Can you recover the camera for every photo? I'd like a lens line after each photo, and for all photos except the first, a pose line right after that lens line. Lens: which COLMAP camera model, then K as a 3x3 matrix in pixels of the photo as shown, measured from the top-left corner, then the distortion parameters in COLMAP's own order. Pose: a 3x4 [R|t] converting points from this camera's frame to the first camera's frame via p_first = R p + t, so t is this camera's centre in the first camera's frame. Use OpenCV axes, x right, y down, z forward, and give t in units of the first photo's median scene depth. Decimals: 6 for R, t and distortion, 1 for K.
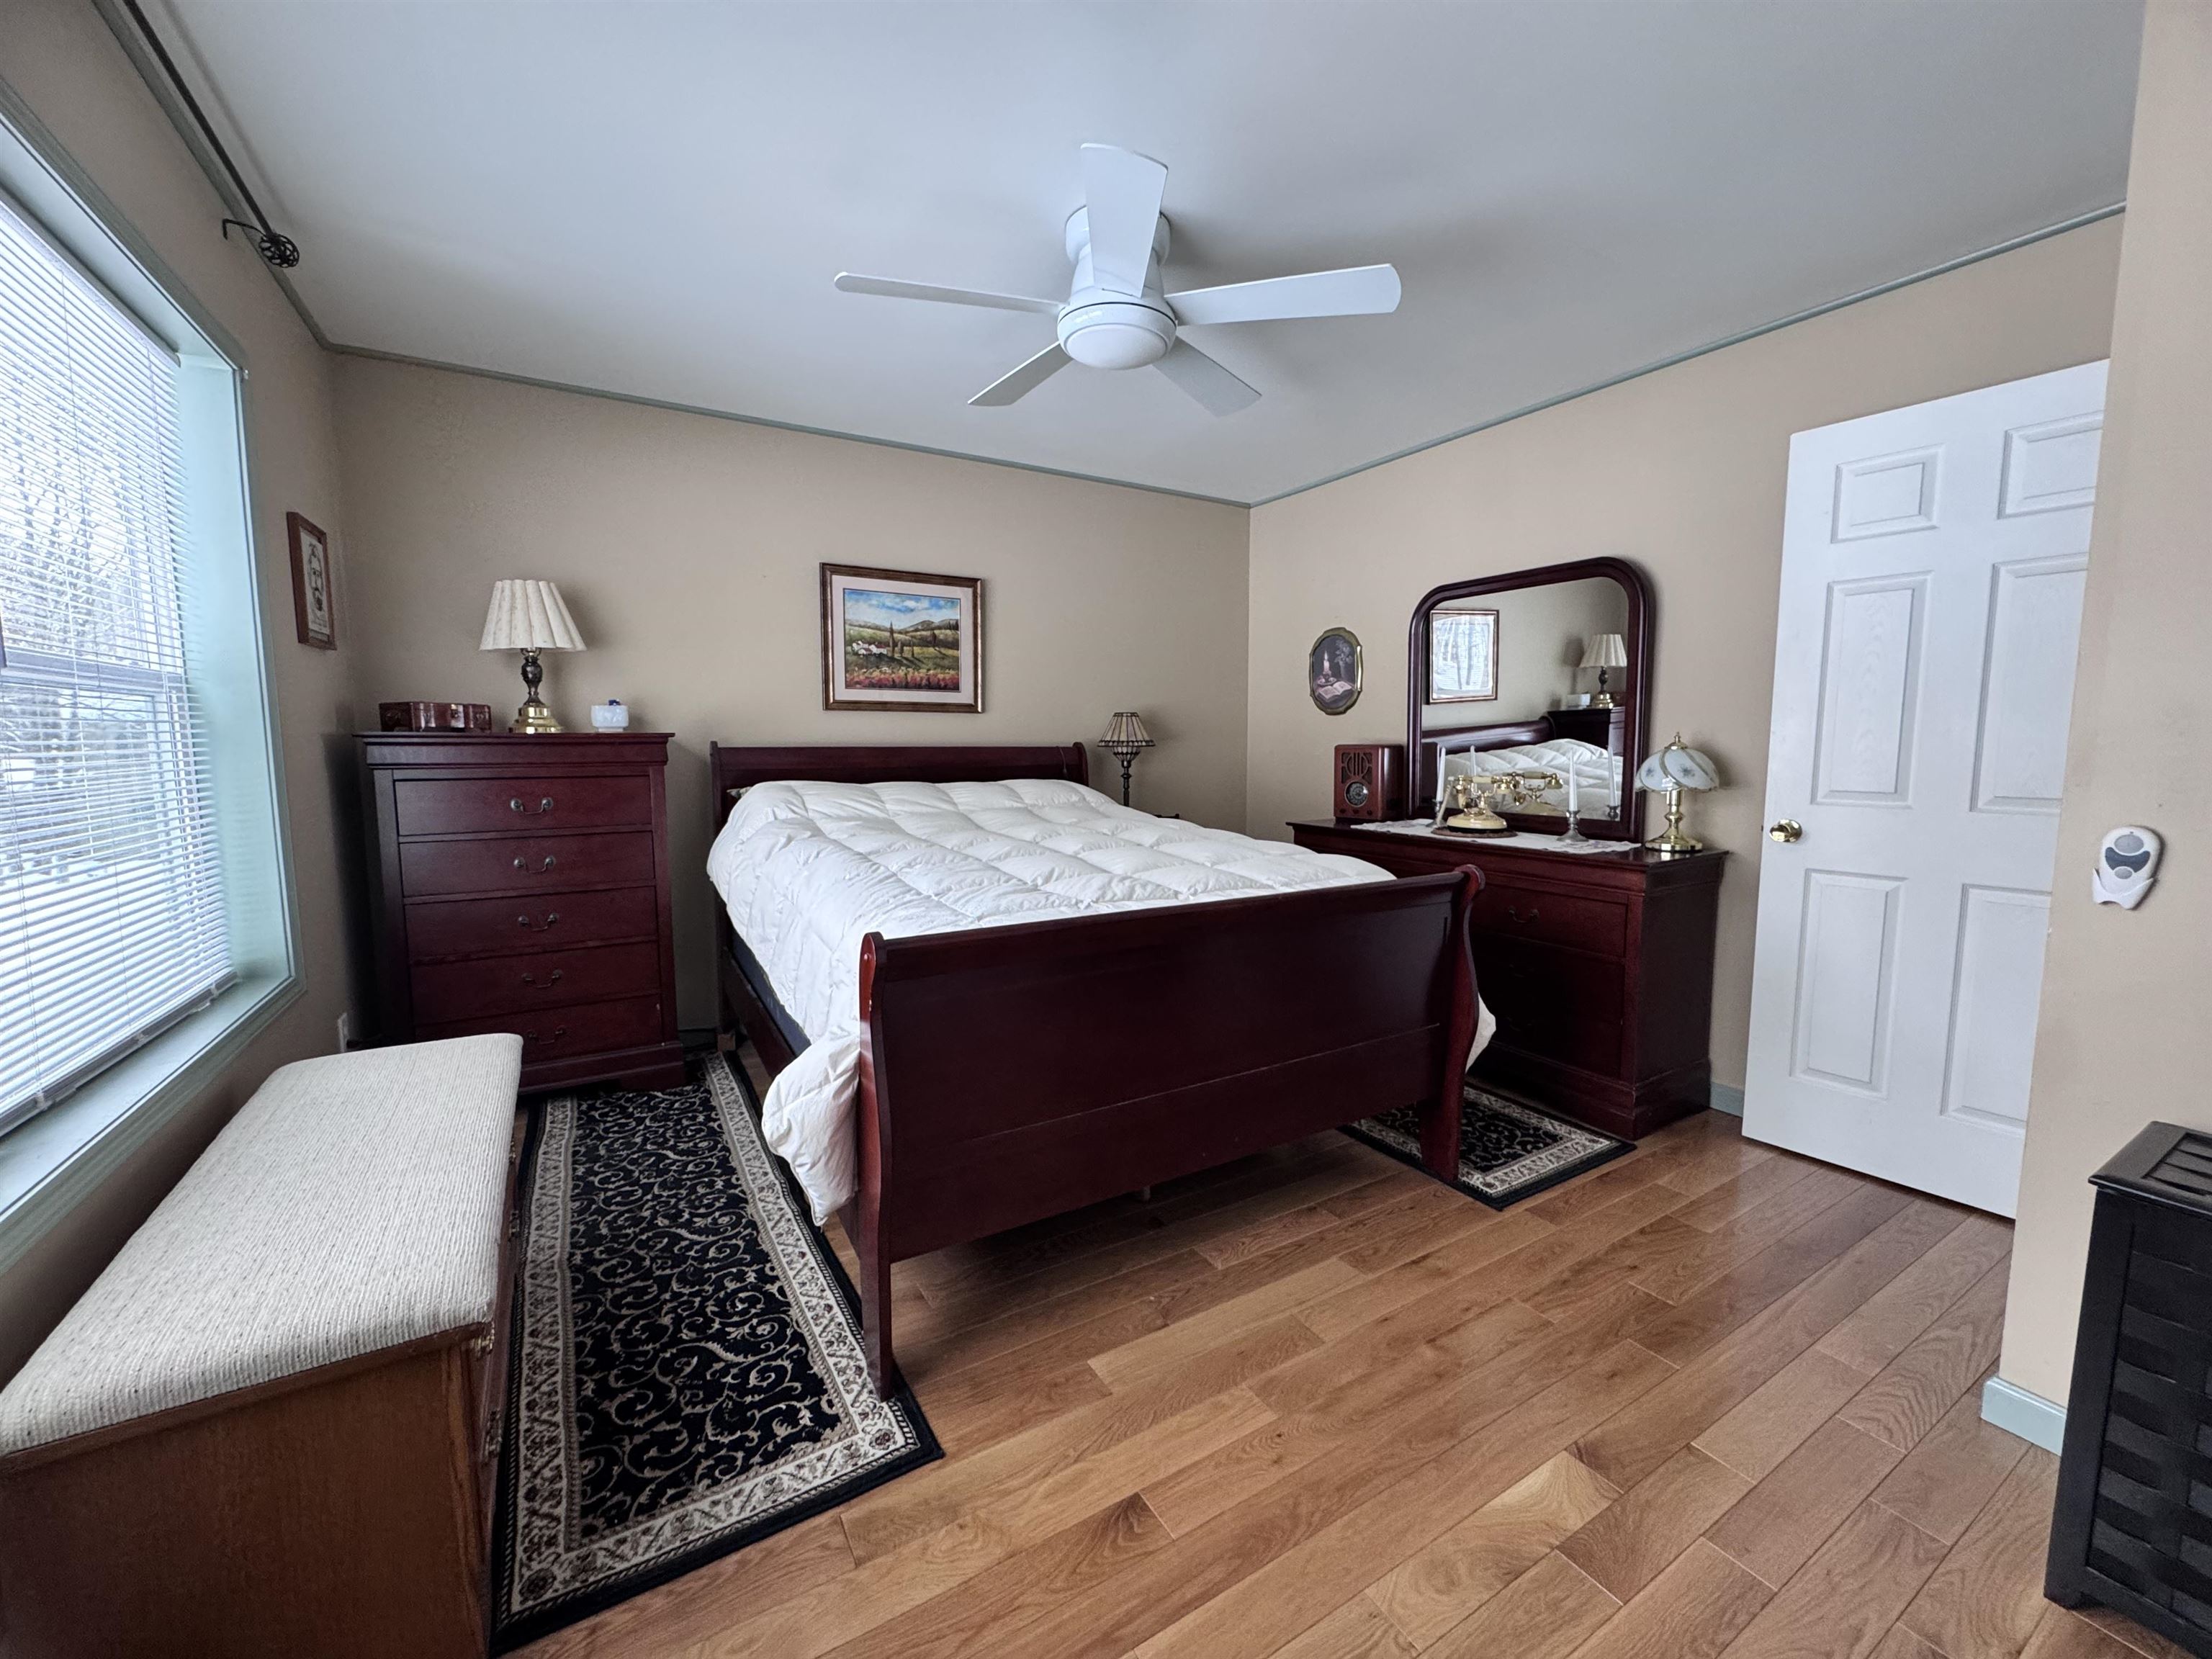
lens RADIAL K [[884.1, 0, 1102.9], [0, 884.1, 824.7], [0, 0, 1]] dist [0.000655, 0.000896]
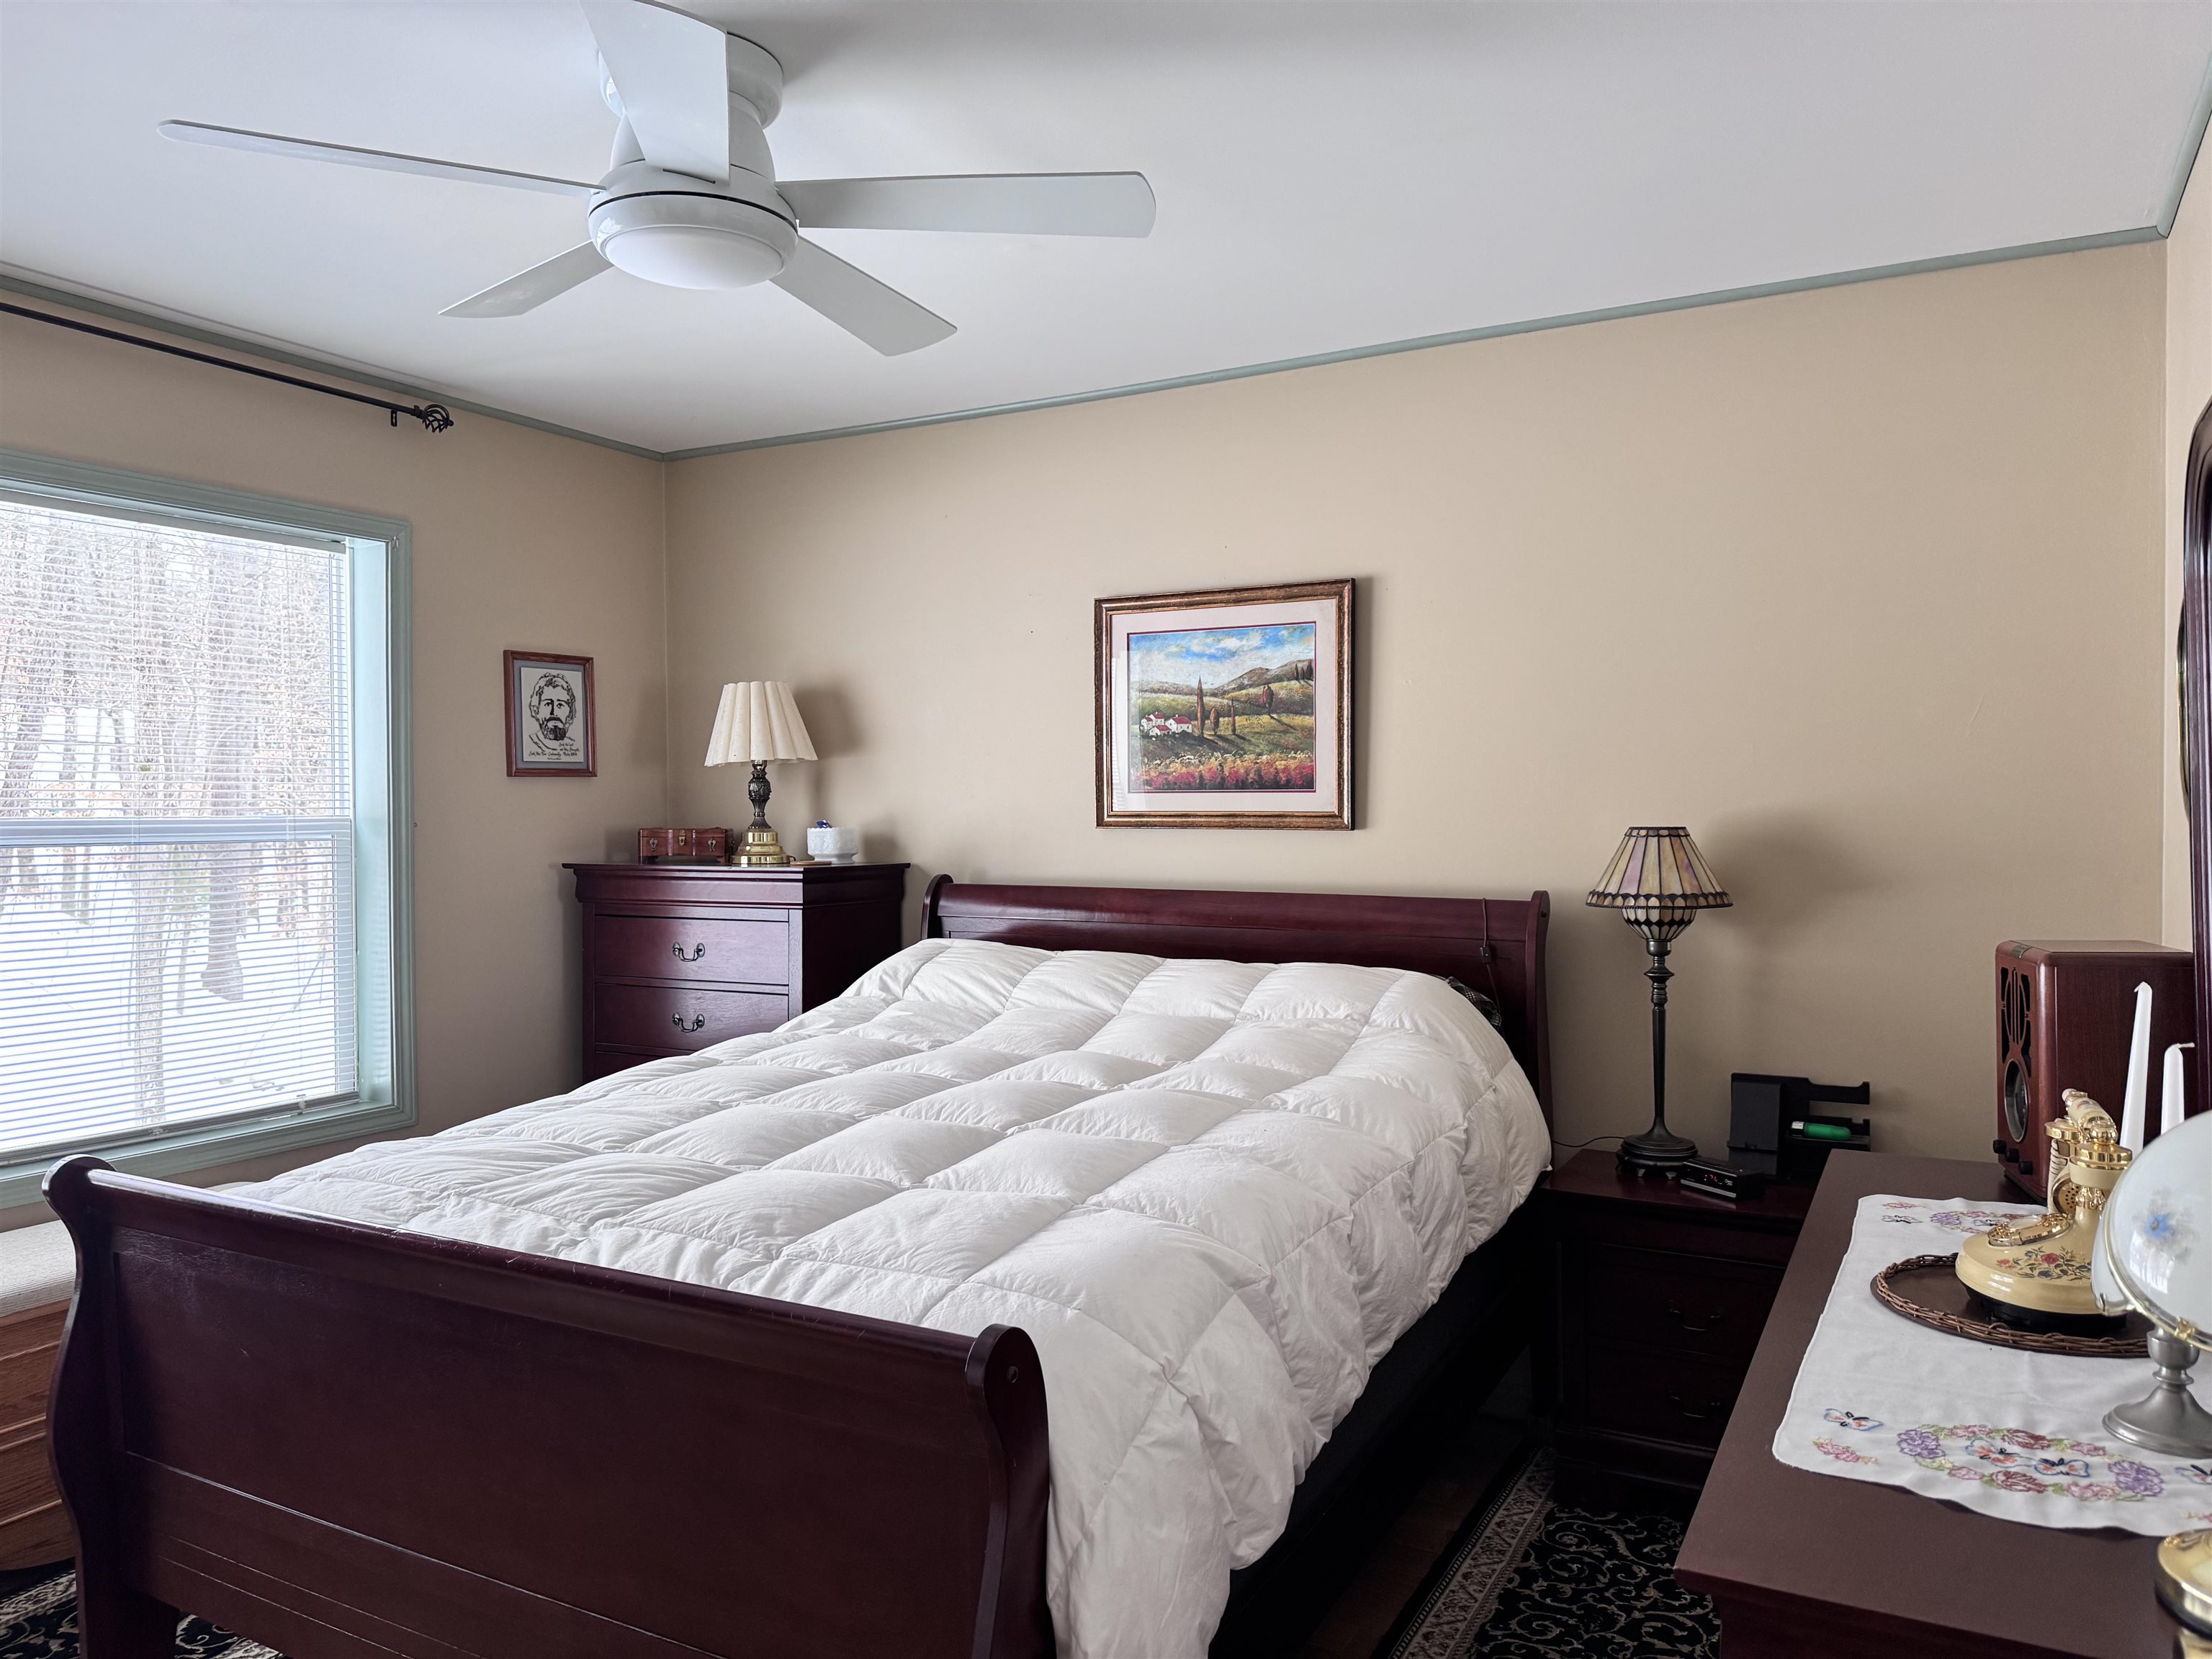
lens RADIAL K [[1557.4, 0, 1109.3], [0, 1557.4, 833.8], [0, 0, 1]] dist [0.030969, -0.040290]
pose [[0.501781, 0.000848, -0.864994, 0.617829], [-0.090806, 0.994526, -0.051701, -0.066827], [0.860215, 0.104489, 0.499111, 0.438524]]
